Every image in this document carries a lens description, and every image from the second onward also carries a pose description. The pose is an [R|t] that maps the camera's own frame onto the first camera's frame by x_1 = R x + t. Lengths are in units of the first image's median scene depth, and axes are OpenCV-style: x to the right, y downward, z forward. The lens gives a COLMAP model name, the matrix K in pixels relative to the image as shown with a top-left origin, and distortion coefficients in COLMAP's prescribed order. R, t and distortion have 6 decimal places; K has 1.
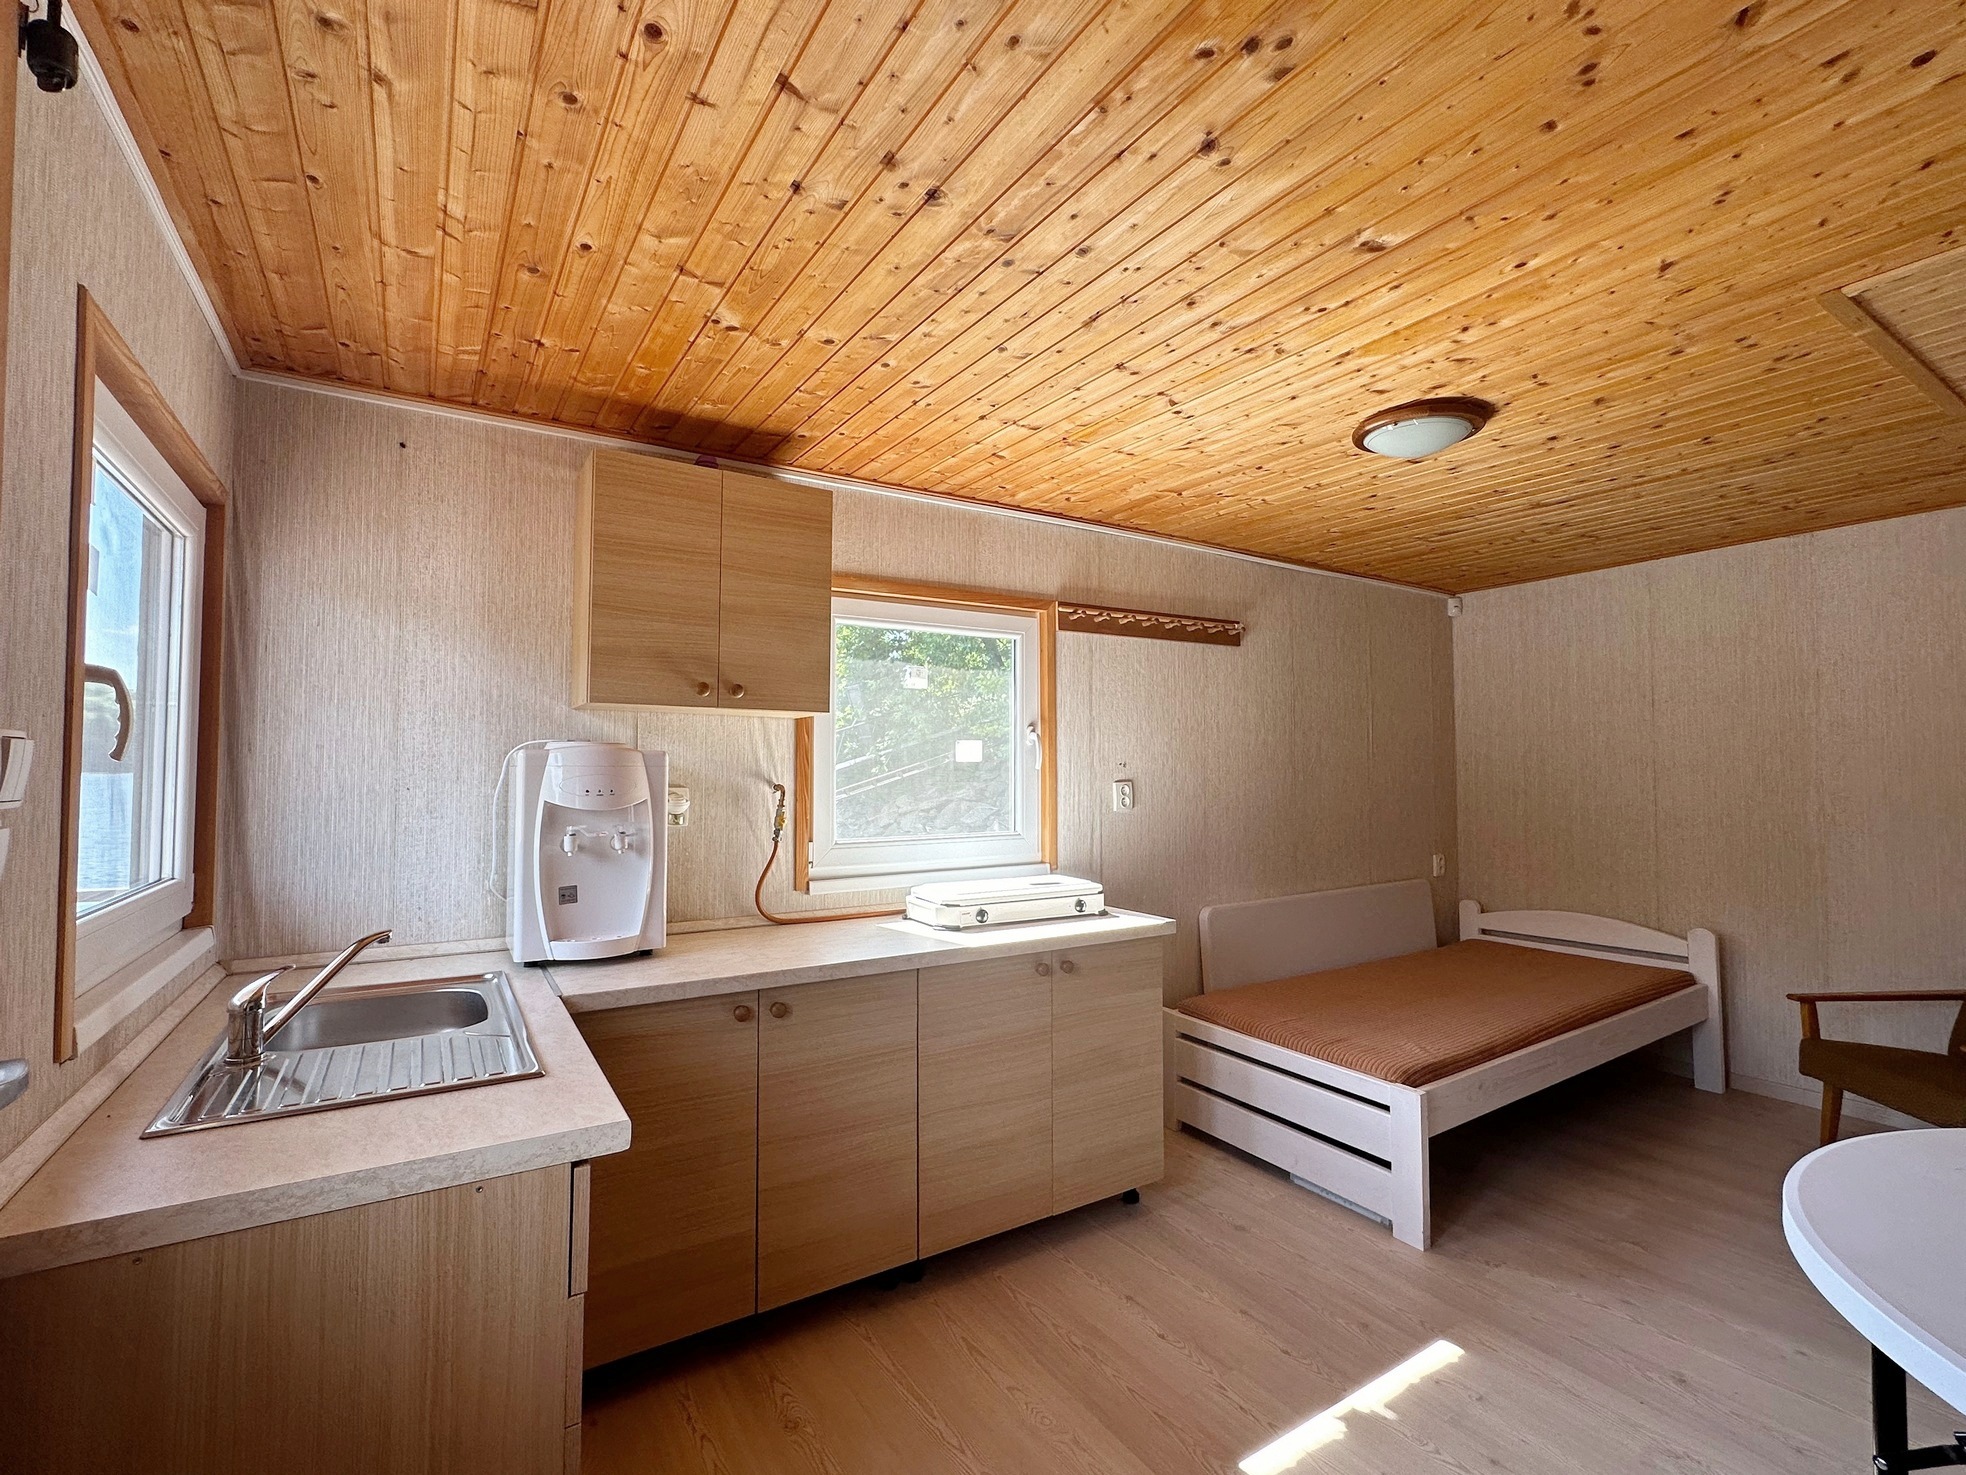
lens RADIAL K [[882.7, 0, 985.3], [0, 882.7, 739.5], [0, 0, 1]] dist [-0.003510, 0.000528]
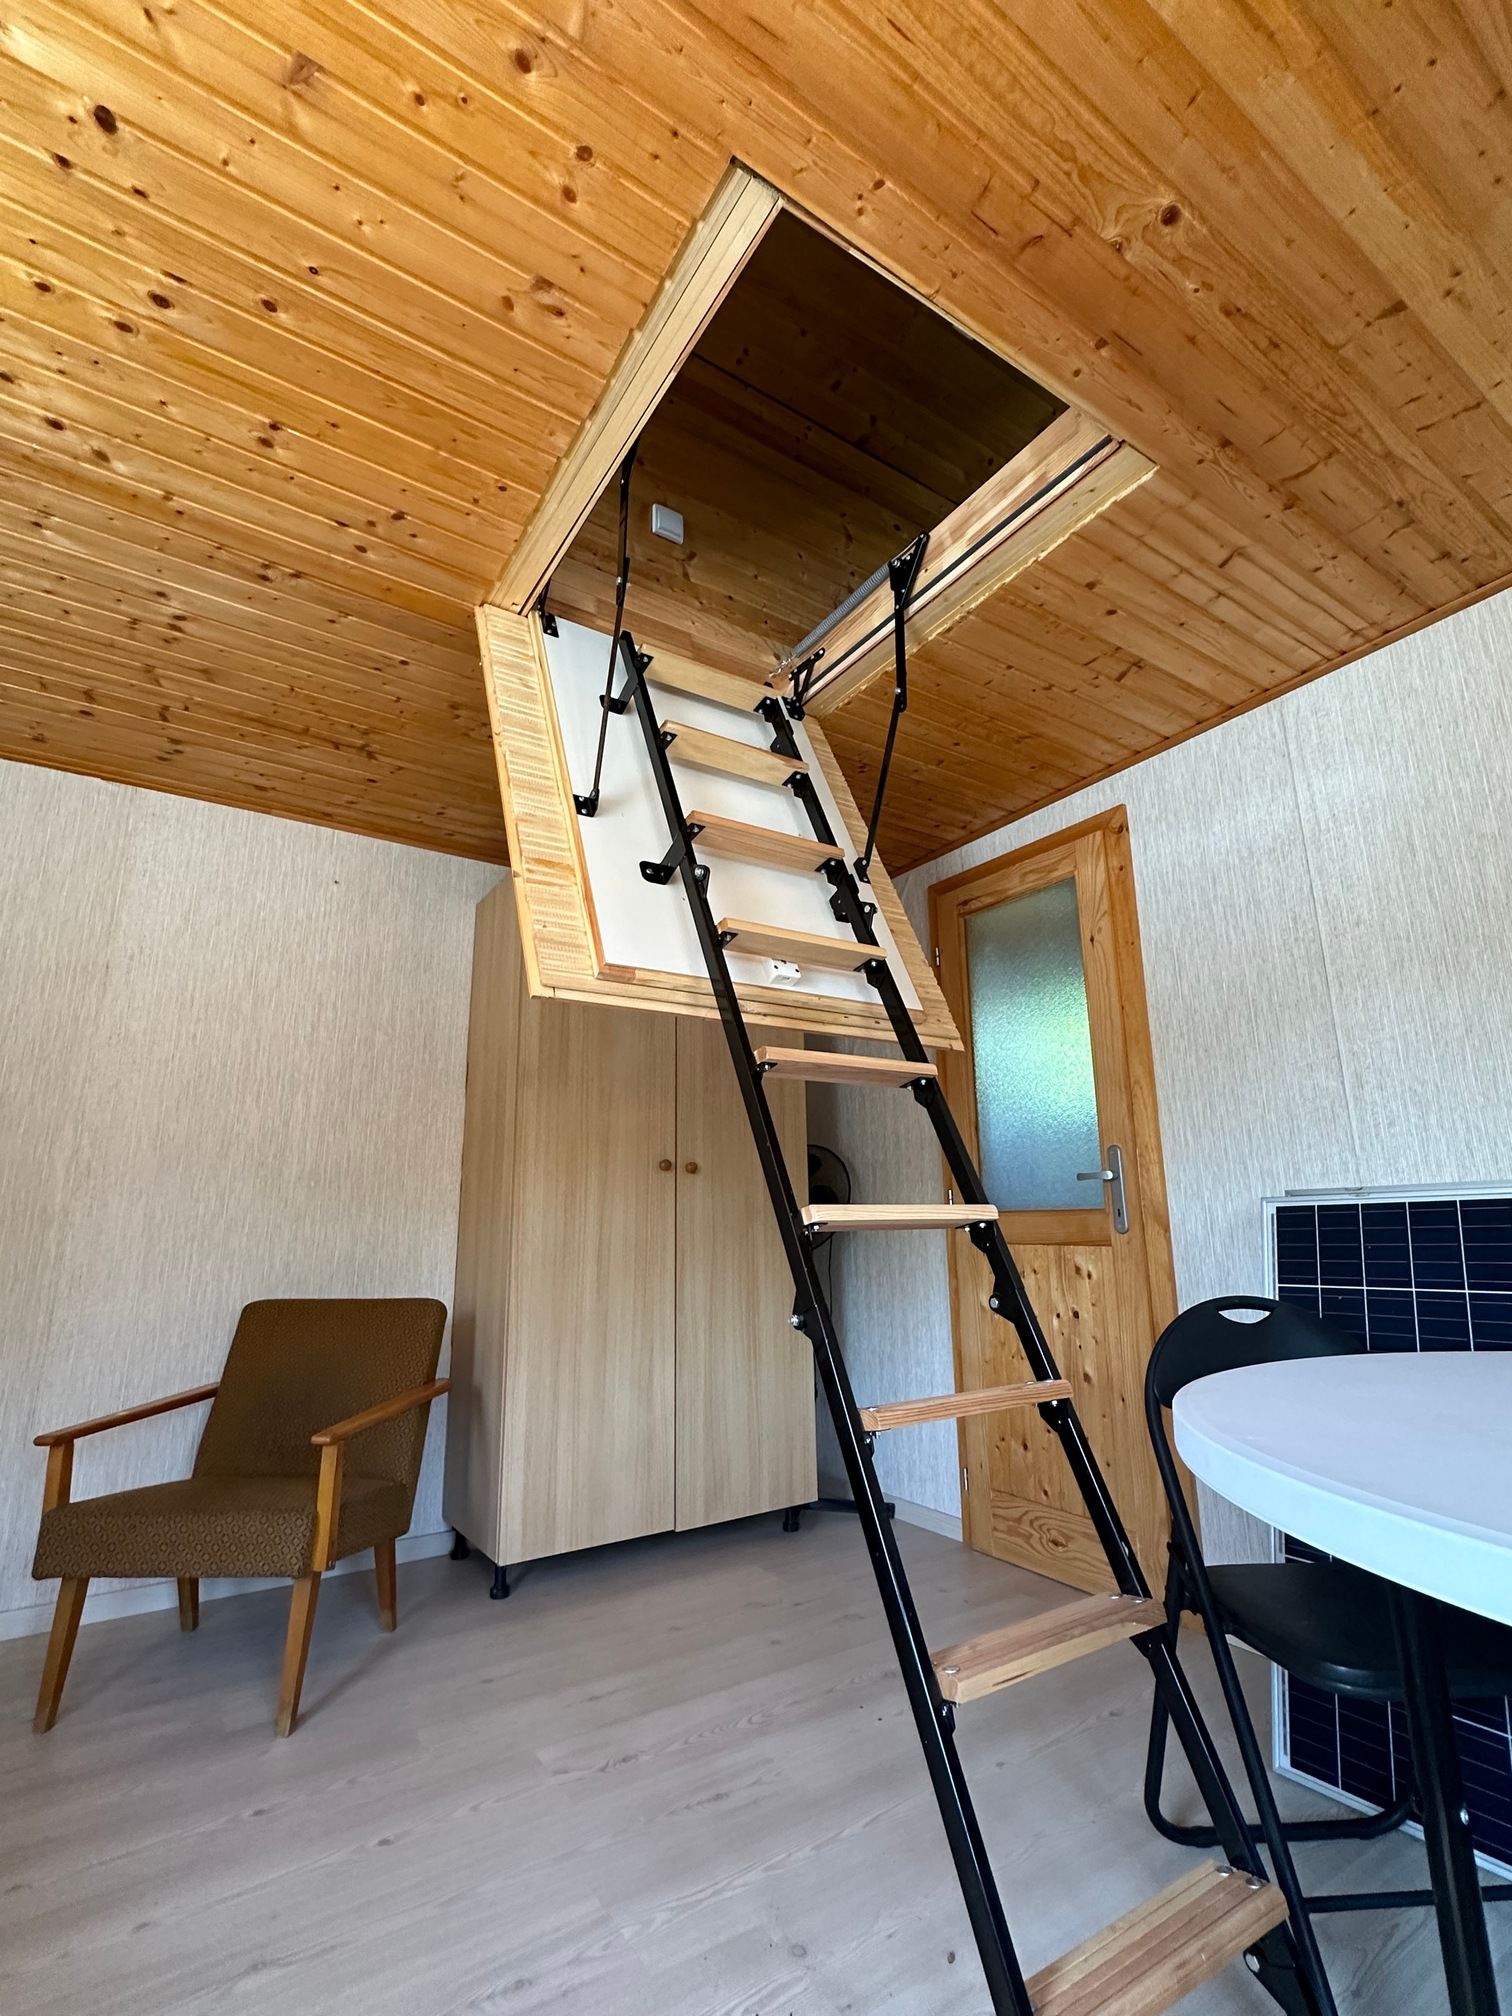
lens RADIAL K [[917.6, 0, 756.0], [0, 917.6, 1008.0], [0, 0, 1]] dist [-0.002682, 0.000003]
pose [[-0.011195, 0.245867, 0.969239, 0.284966], [-0.020309, 0.969044, -0.246052, 0.178447], [-0.999731, -0.022439, -0.005855, 0.622159]]
